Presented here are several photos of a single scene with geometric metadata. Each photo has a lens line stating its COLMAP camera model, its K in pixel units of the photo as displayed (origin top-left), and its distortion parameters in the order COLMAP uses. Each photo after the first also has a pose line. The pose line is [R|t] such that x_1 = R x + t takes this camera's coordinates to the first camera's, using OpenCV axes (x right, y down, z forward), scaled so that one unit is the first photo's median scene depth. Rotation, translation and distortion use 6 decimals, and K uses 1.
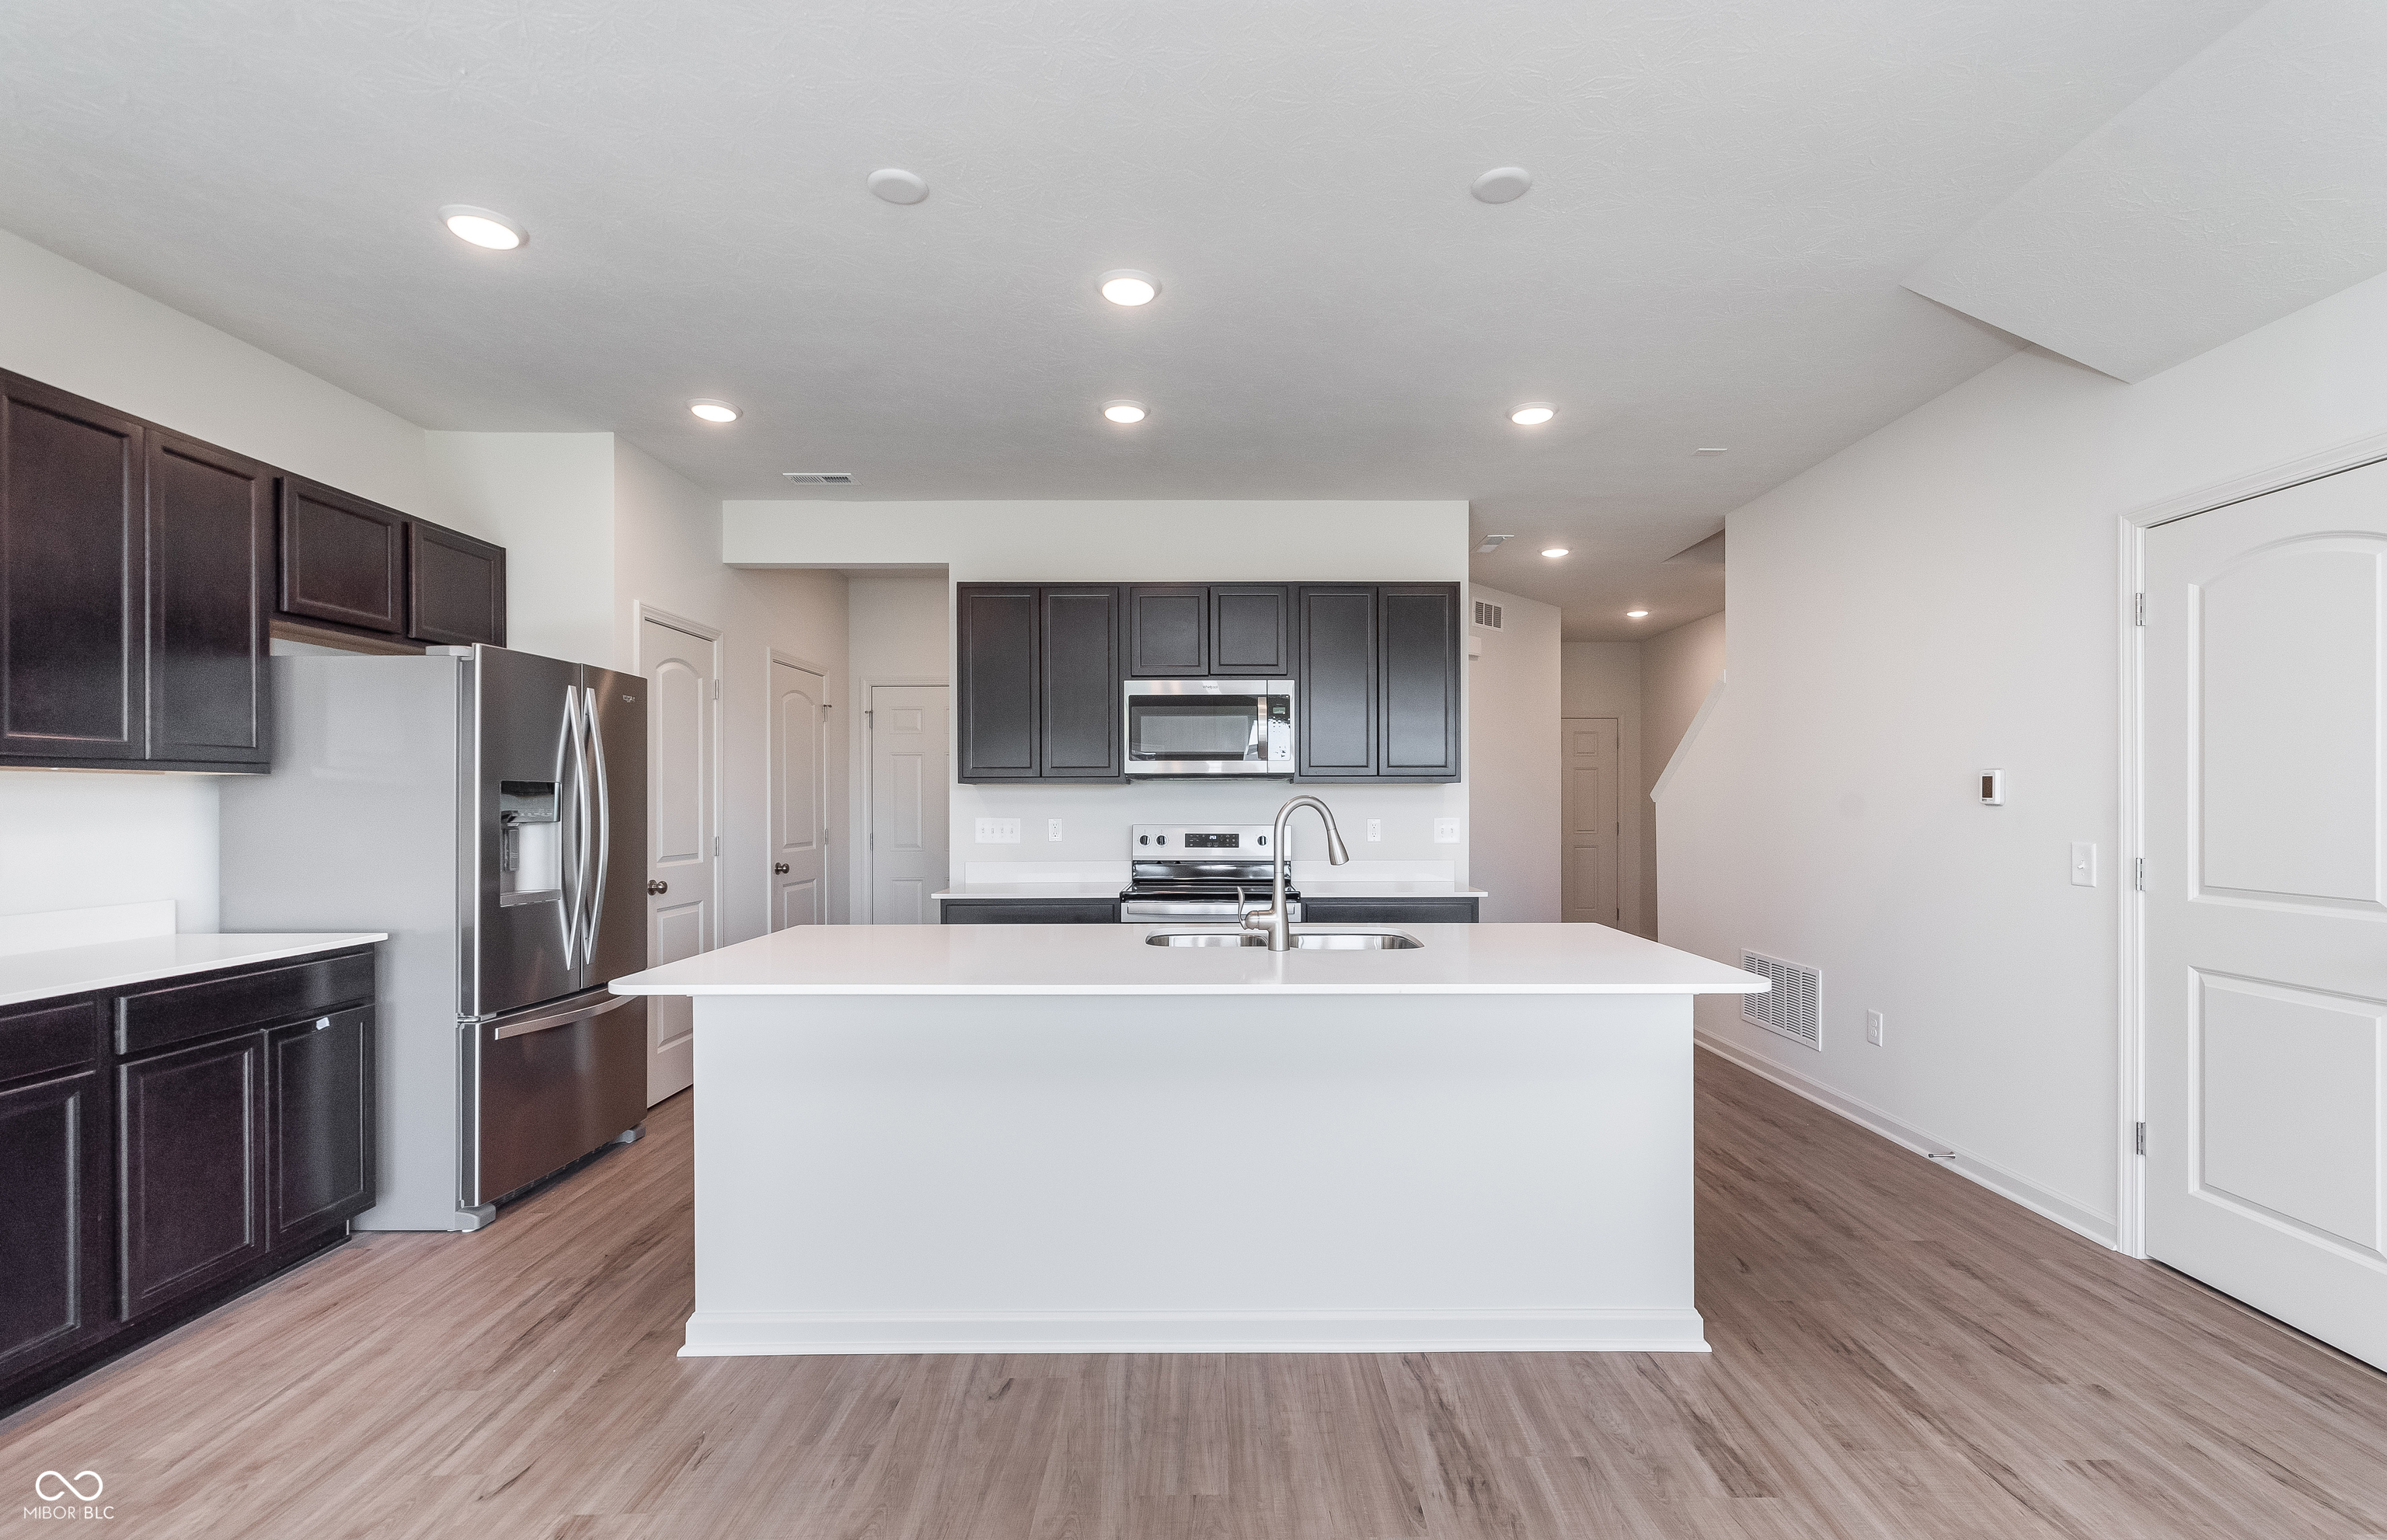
lens RADIAL K [[1034.7, 0, 1220.9], [0, 1034.7, 803.8], [0, 0, 1]] dist [0.001805, -0.000663]
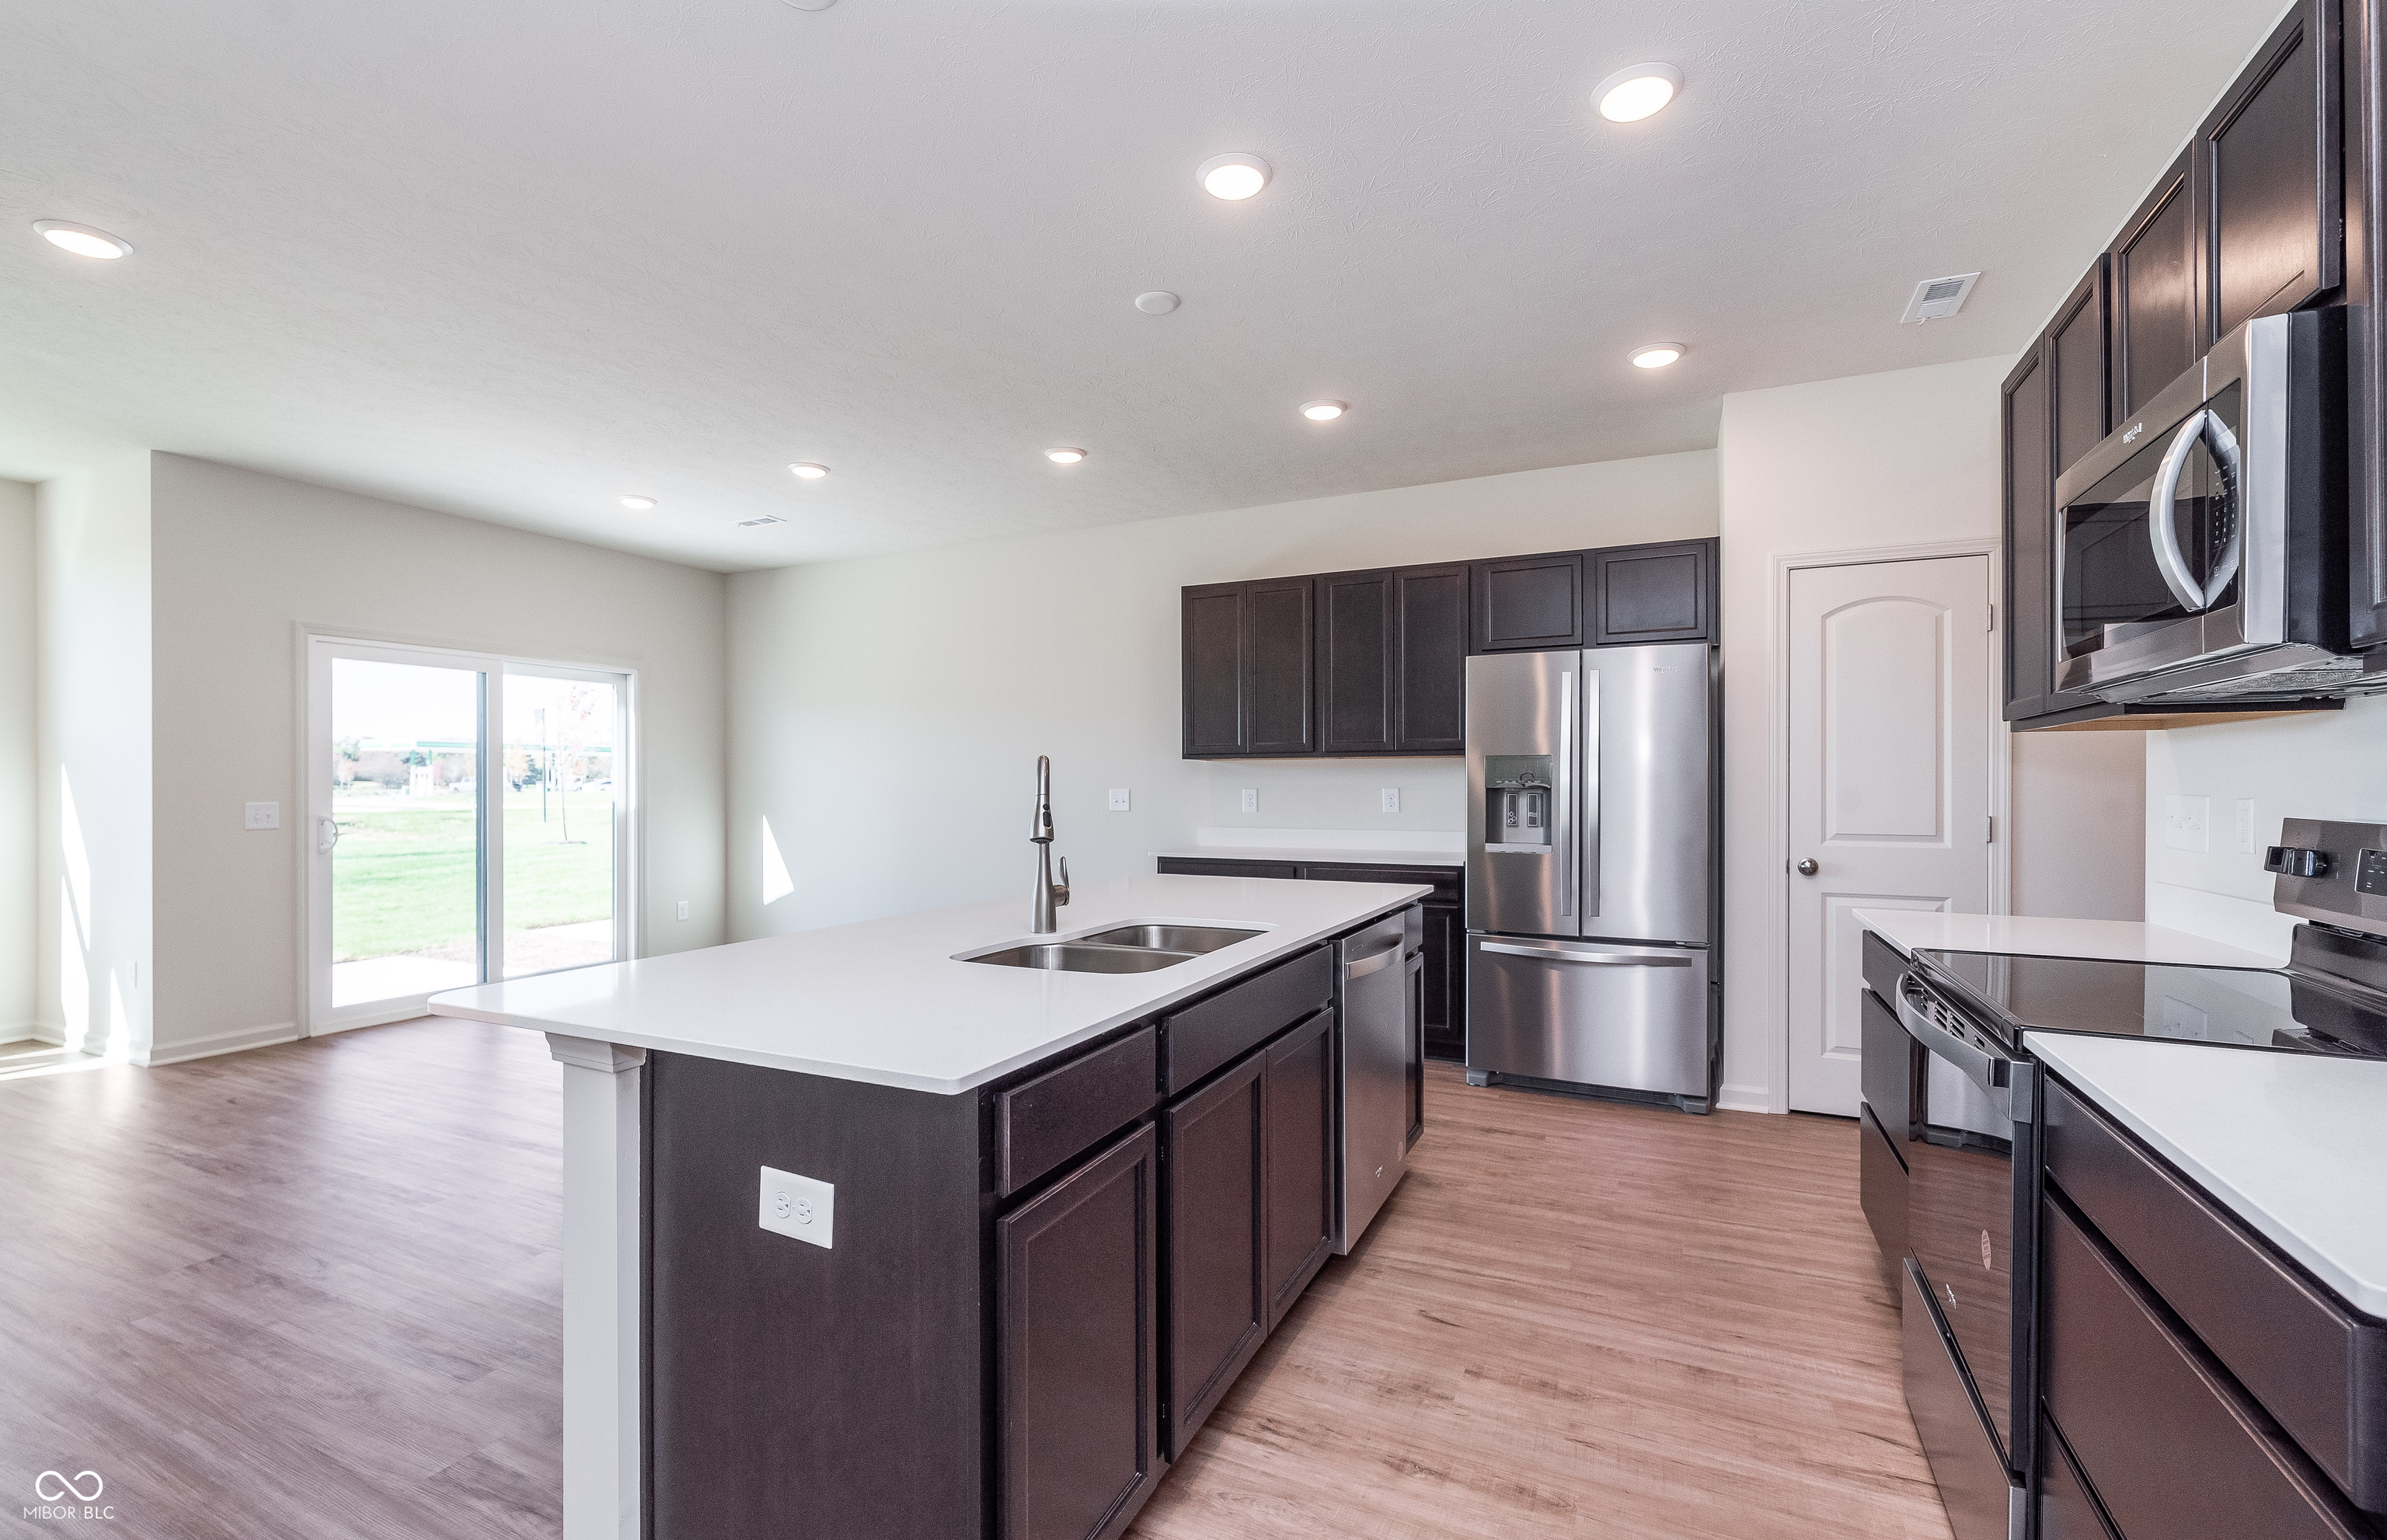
lens RADIAL K [[1035.6, 0, 1194.5], [0, 1035.6, 782.9], [0, 0, 1]] dist [0.001293, 0.000076]
pose [[-0.438089, 0.002126, -0.898929, 0.671926], [0.001108, 0.999998, 0.001825, 0.009698], [0.898931, -0.000197, -0.438090, 1.274498]]
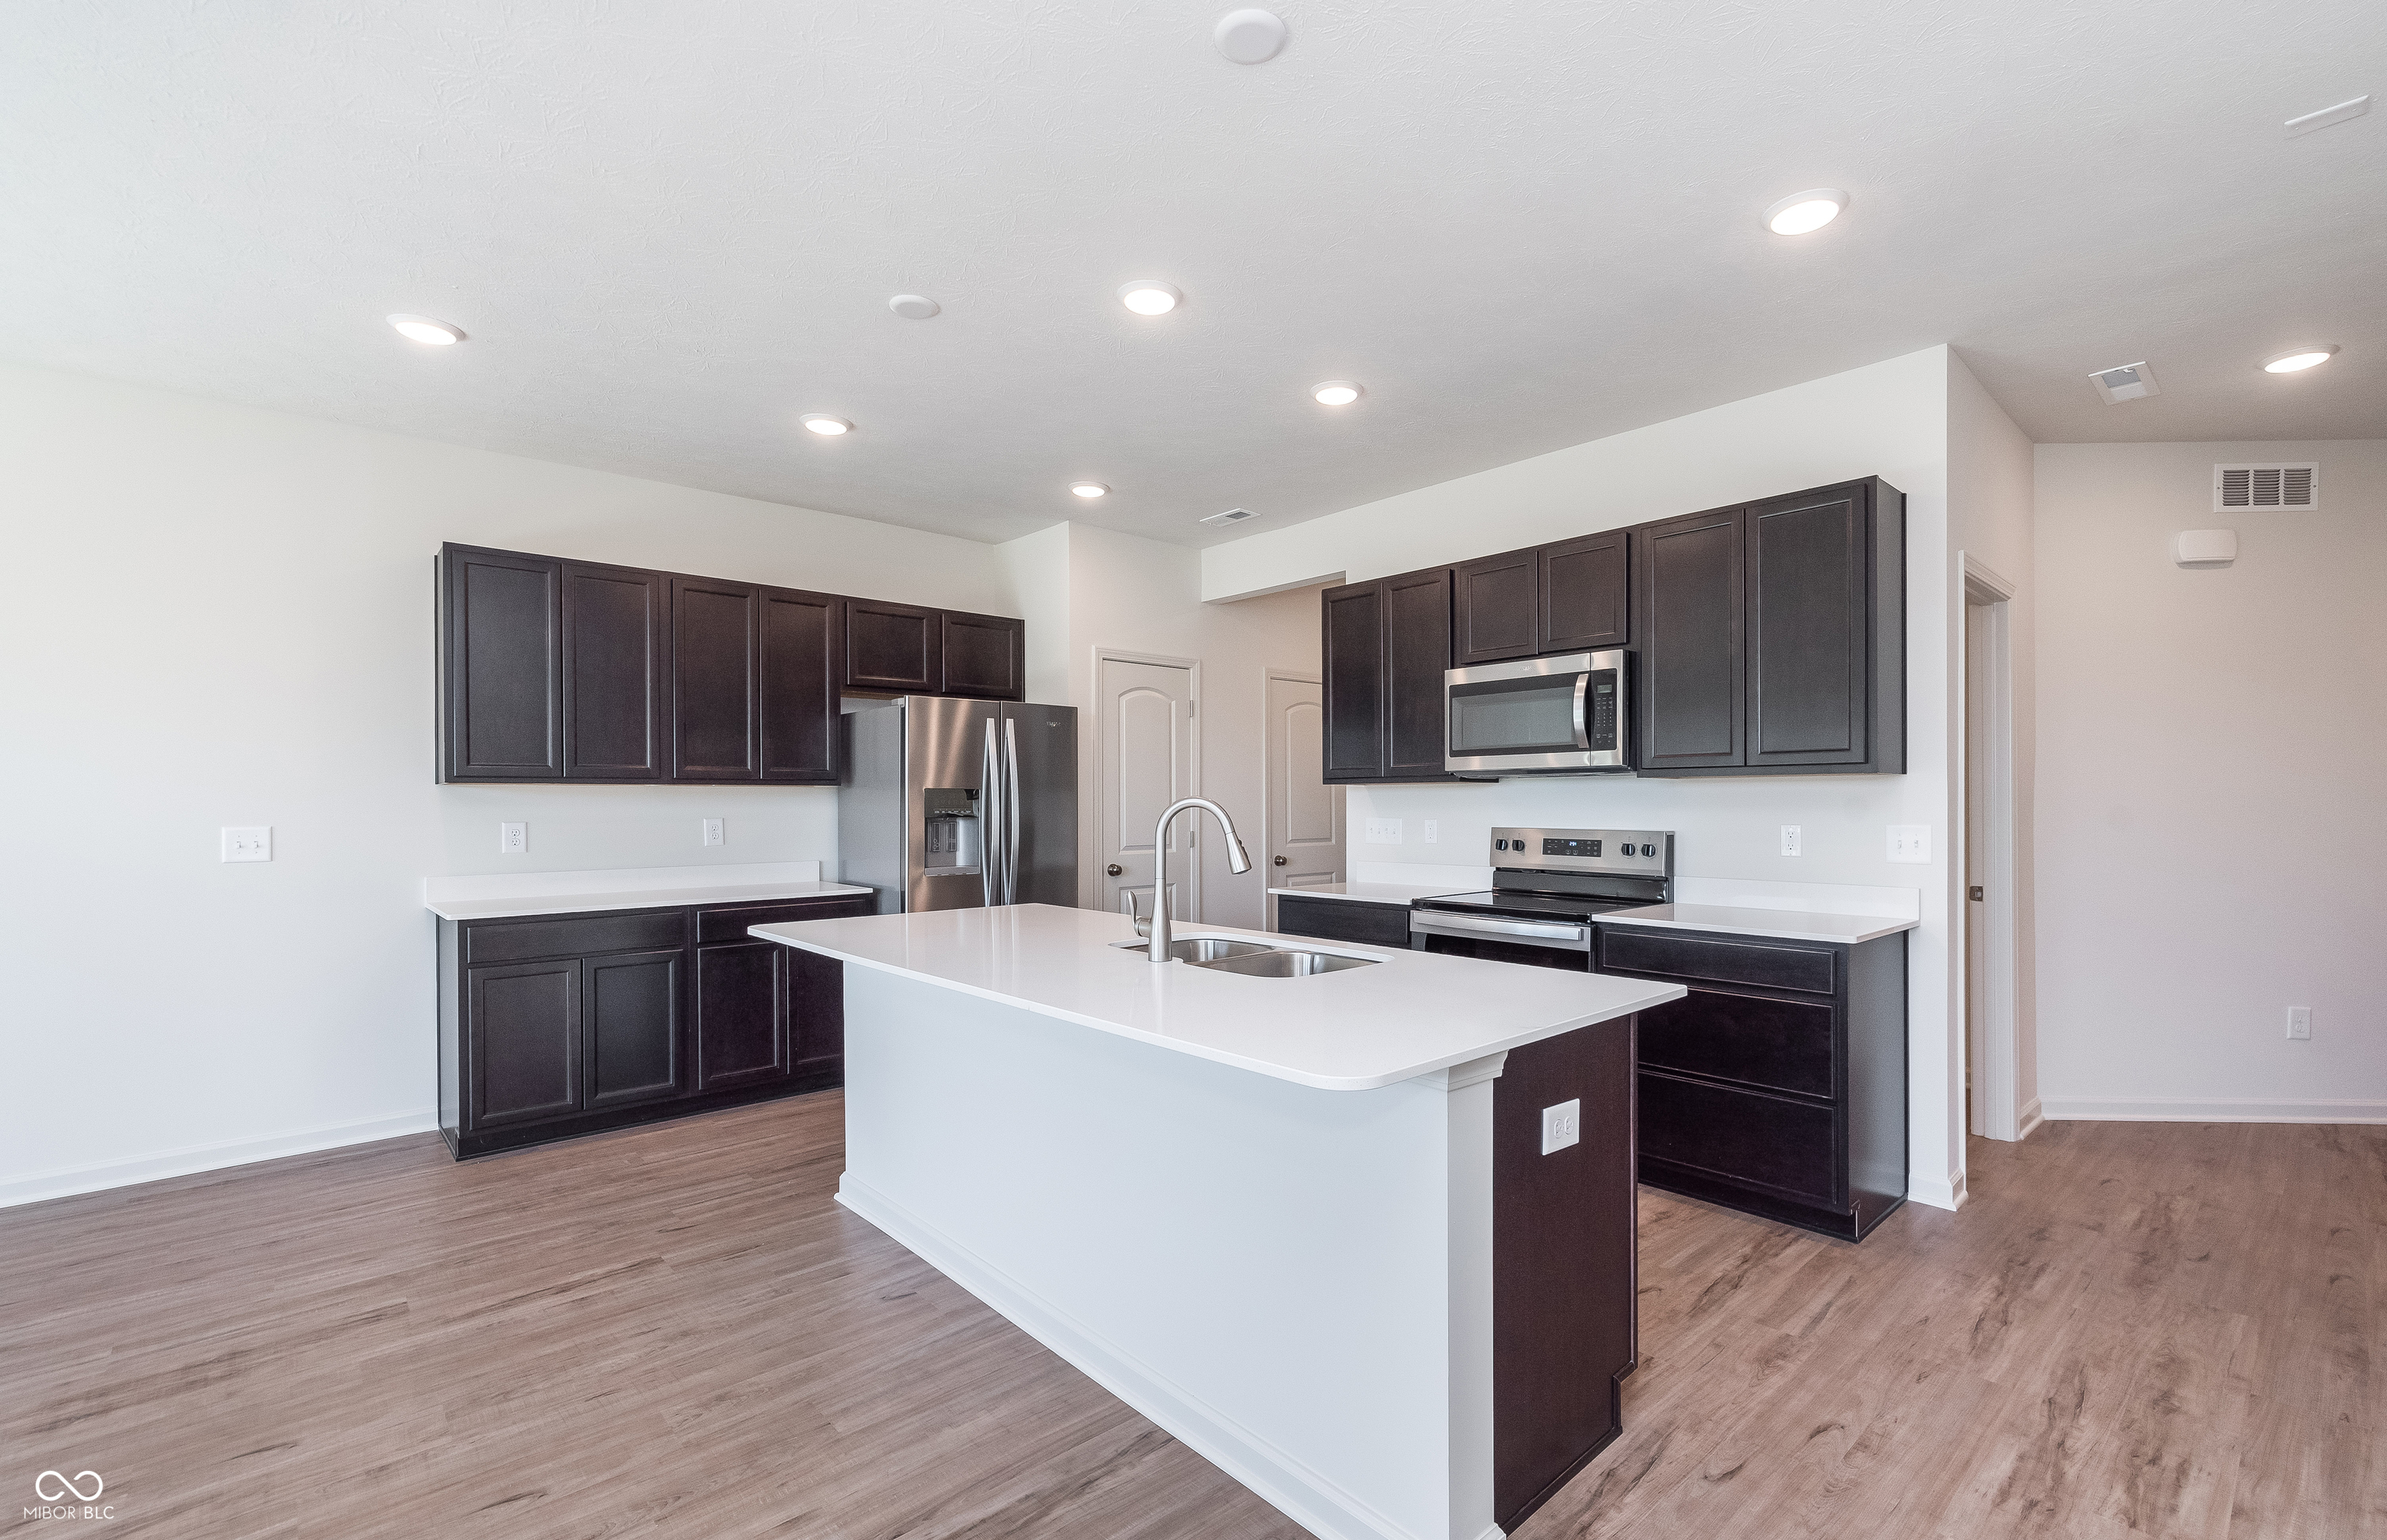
lens RADIAL K [[1034.7, 0, 1220.9], [0, 1034.7, 803.8], [0, 0, 1]] dist [0.001805, -0.000663]
pose [[0.669410, 0.000989, -0.742893, 0.672340], [0.001245, 0.999996, 0.002453, -0.003883], [0.742892, -0.002568, 0.669406, 0.347833]]
